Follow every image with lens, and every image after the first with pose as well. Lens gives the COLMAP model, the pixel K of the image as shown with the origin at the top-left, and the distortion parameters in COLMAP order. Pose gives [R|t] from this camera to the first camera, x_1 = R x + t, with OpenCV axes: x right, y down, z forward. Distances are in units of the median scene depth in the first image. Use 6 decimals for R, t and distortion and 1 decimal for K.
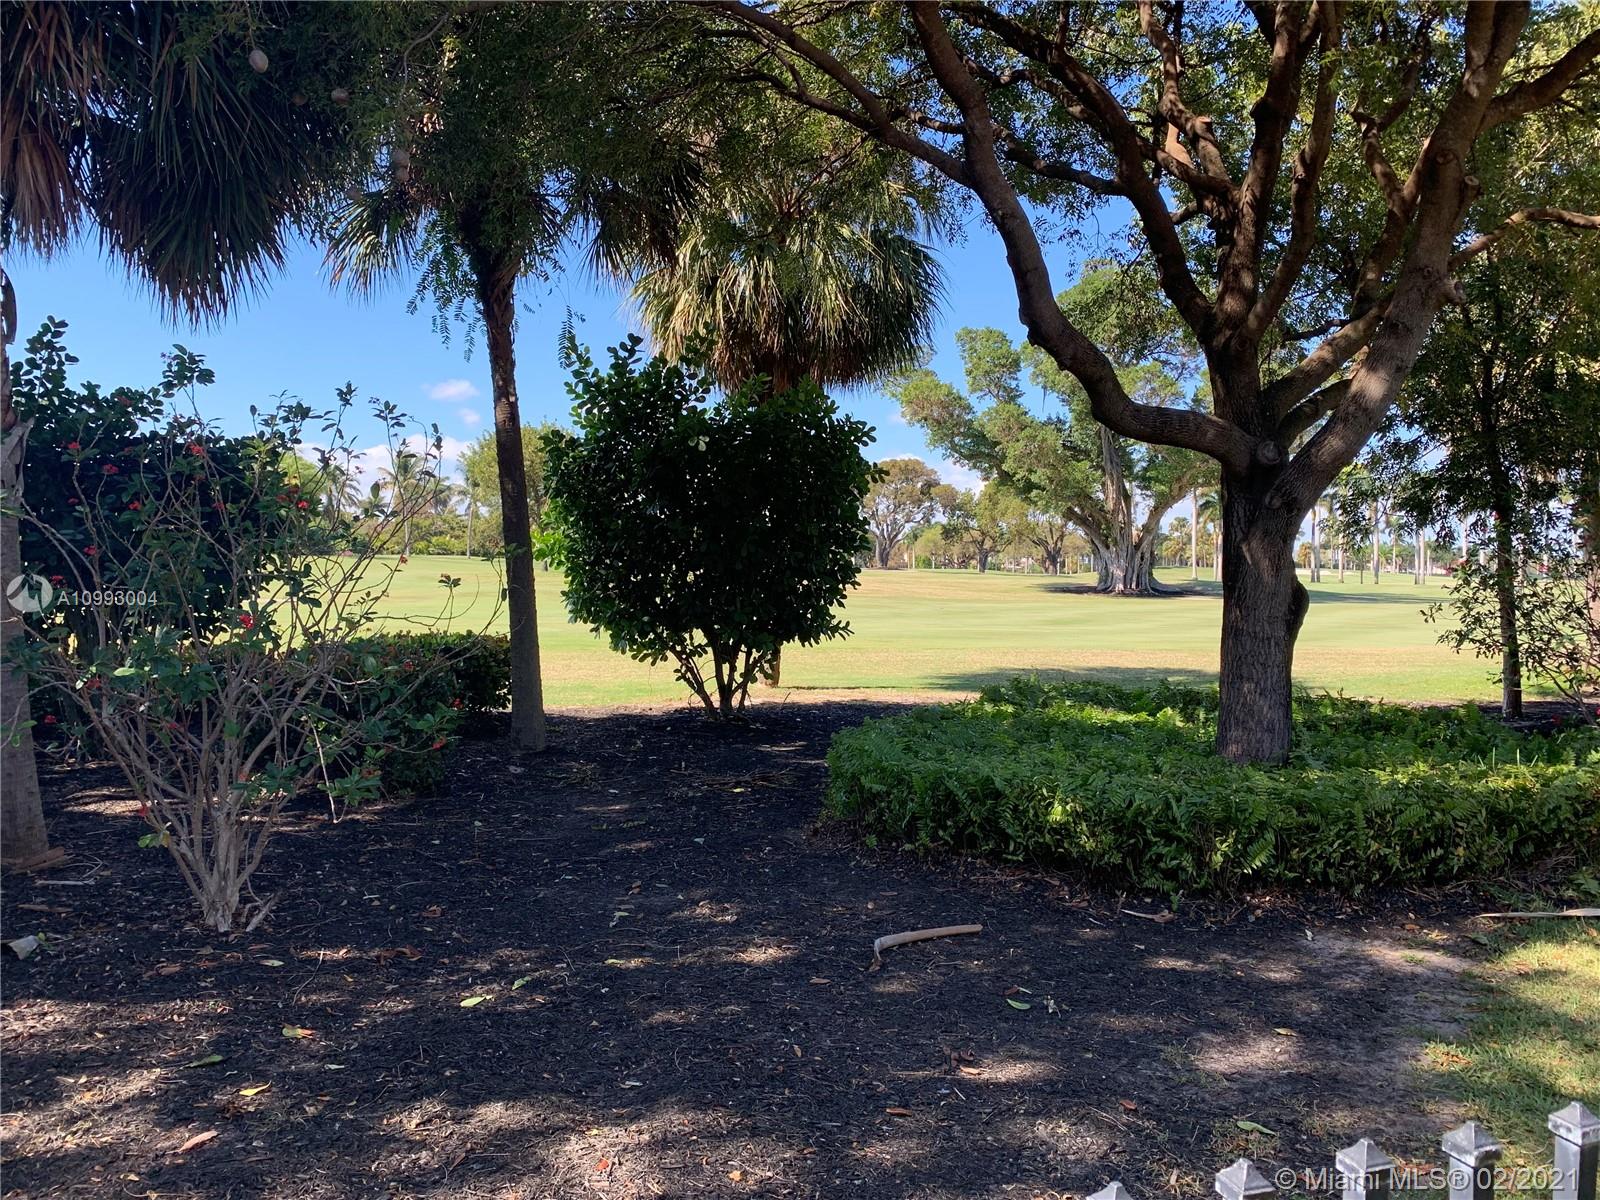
lens RADIAL K [[1229.2, 0, 800.0], [0, 1229.2, 600.0], [0, 0, 1]] dist [0.036732, -0.024344]
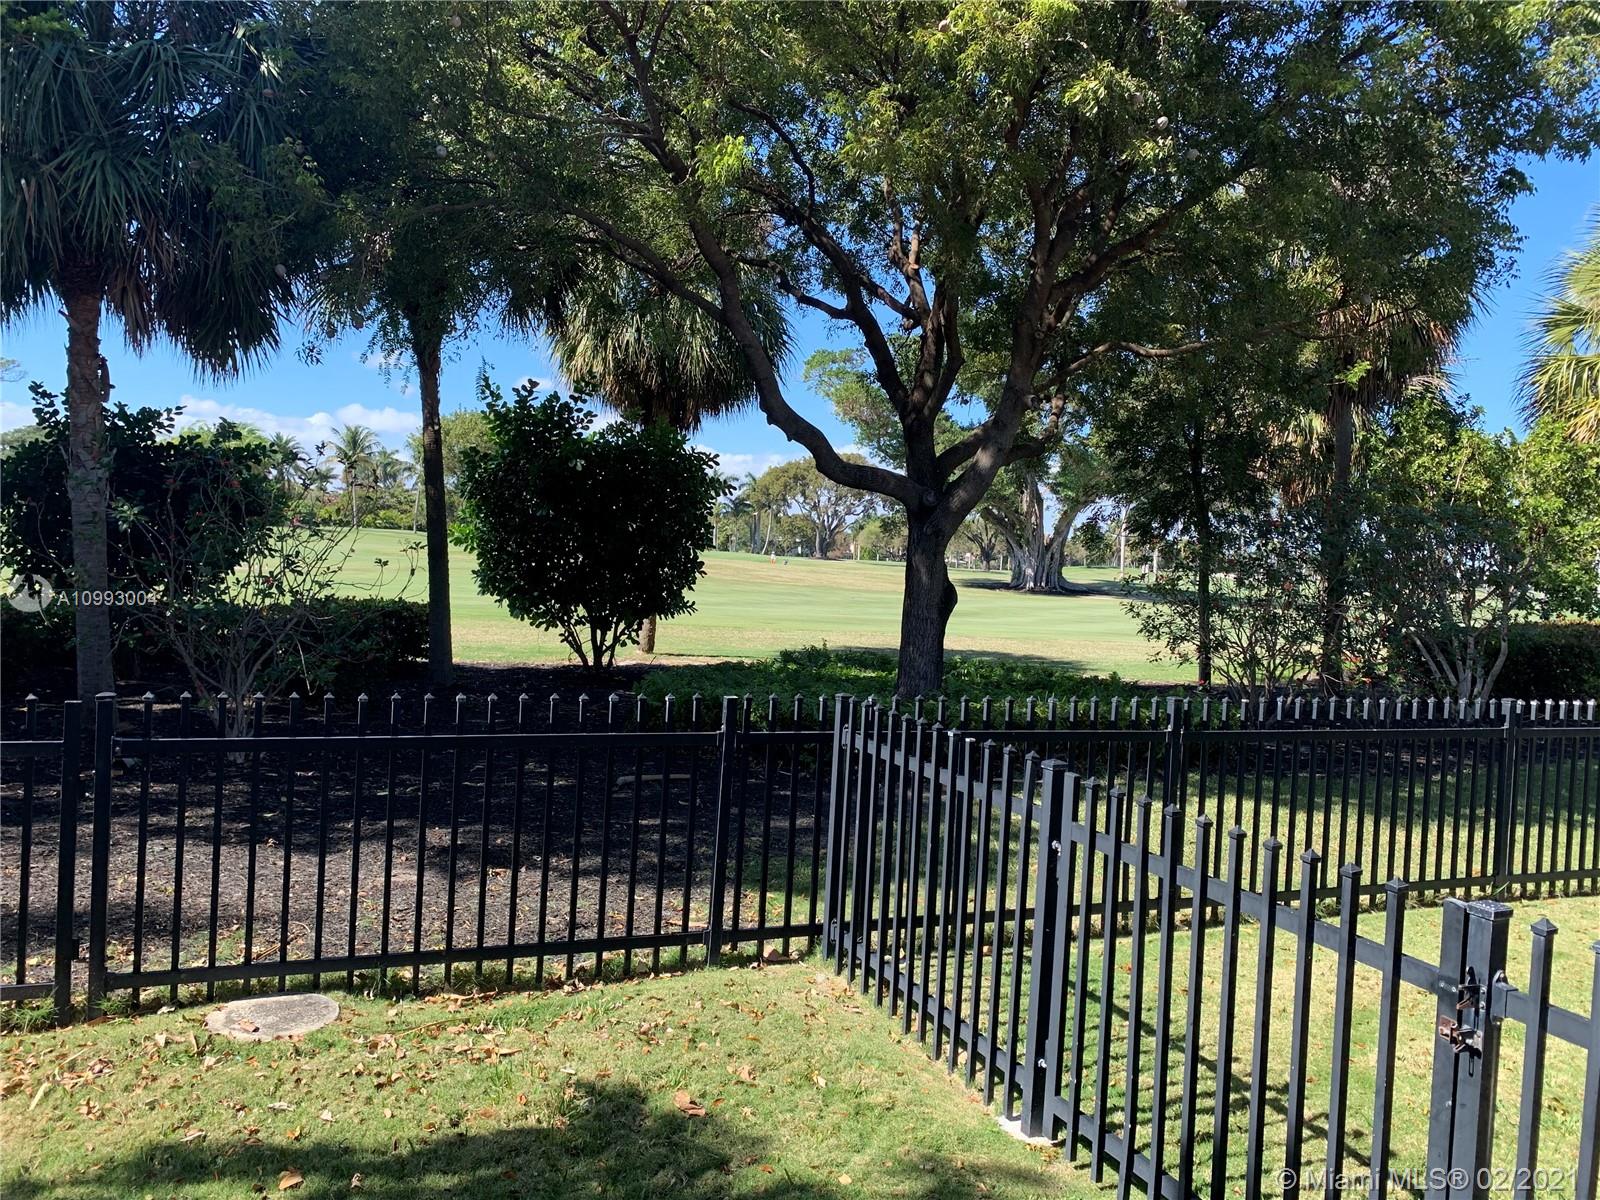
lens RADIAL K [[1177.1, 0, 800.0], [0, 1177.1, 600.0], [0, 0, 1]] dist [-0.000989, -0.006458]
pose [[0.997770, 0.036028, 0.056186, 0.098603], [-0.036643, 0.999279, 0.009957, -0.000832], [-0.055787, -0.011993, 0.998371, -0.314345]]
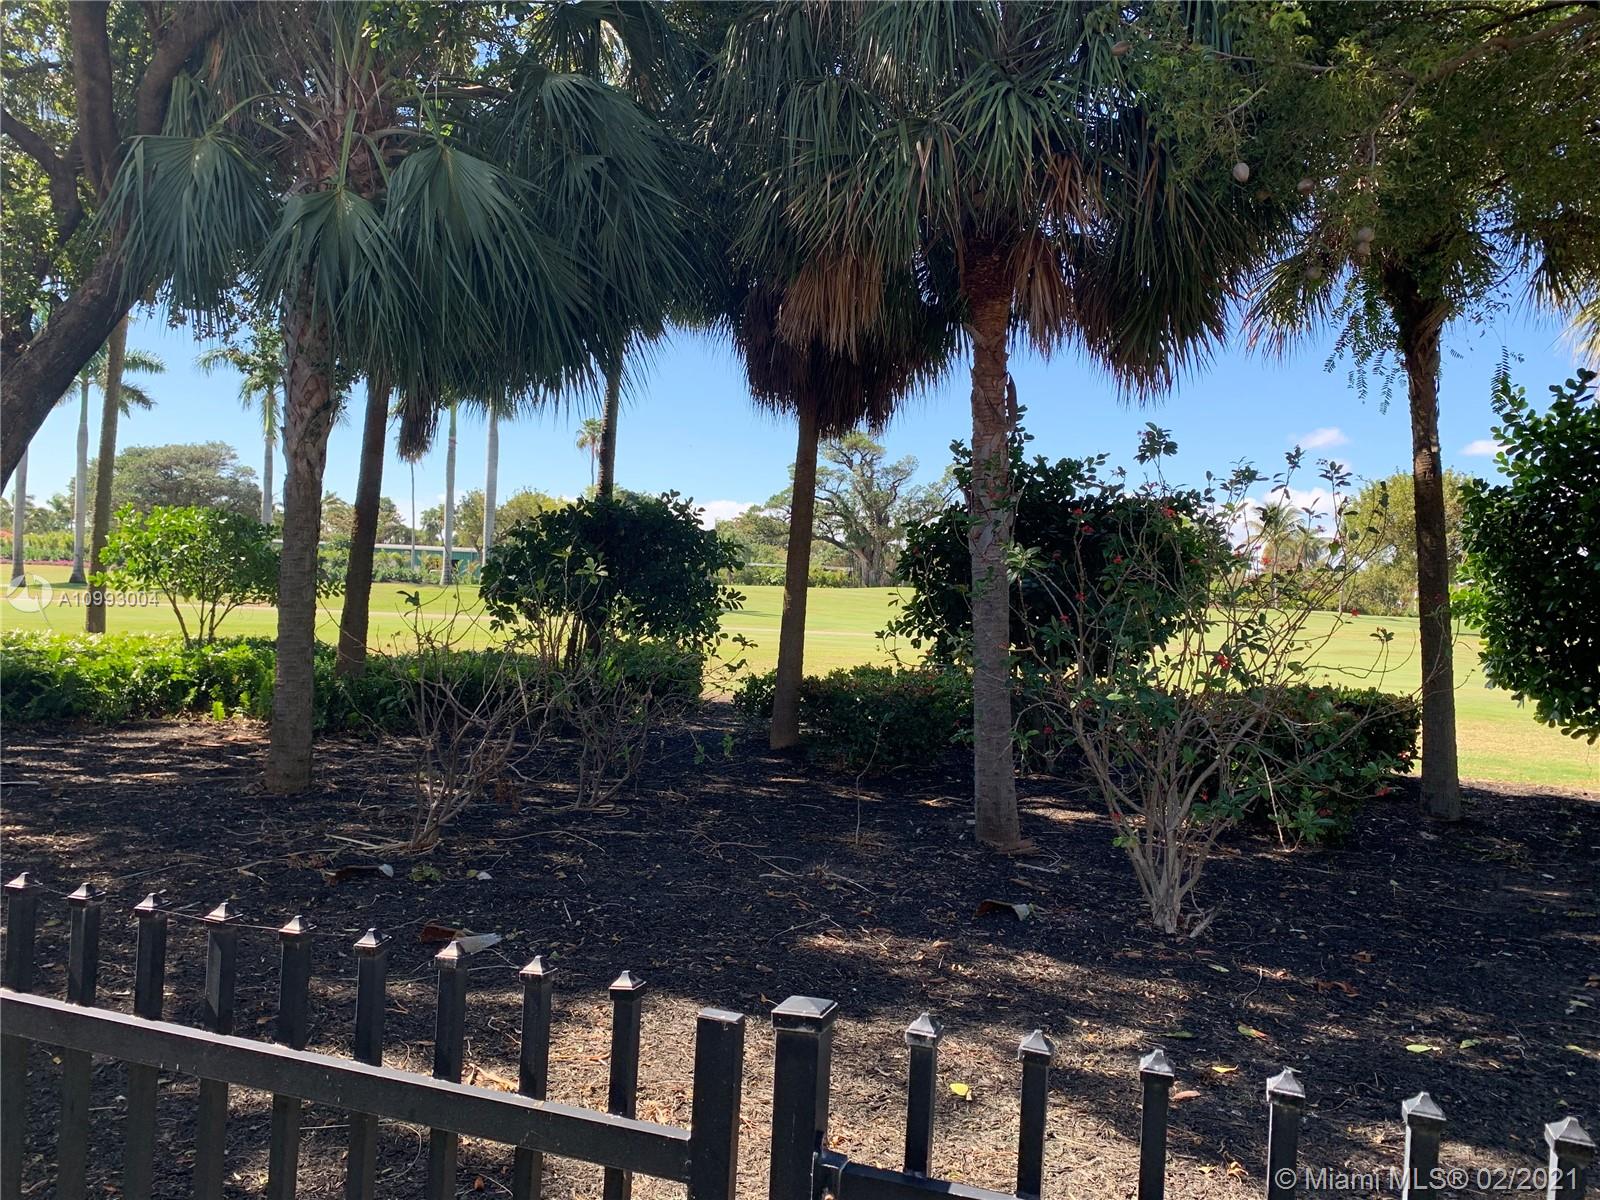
lens RADIAL K [[1229.2, 0, 800.0], [0, 1229.2, 600.0], [0, 0, 1]] dist [0.036732, -0.024344]
pose [[0.781316, 0.024837, -0.623642, -0.014275], [-0.051773, 0.998343, -0.025104, 0.003757], [0.621985, 0.051902, 0.781307, -0.053863]]
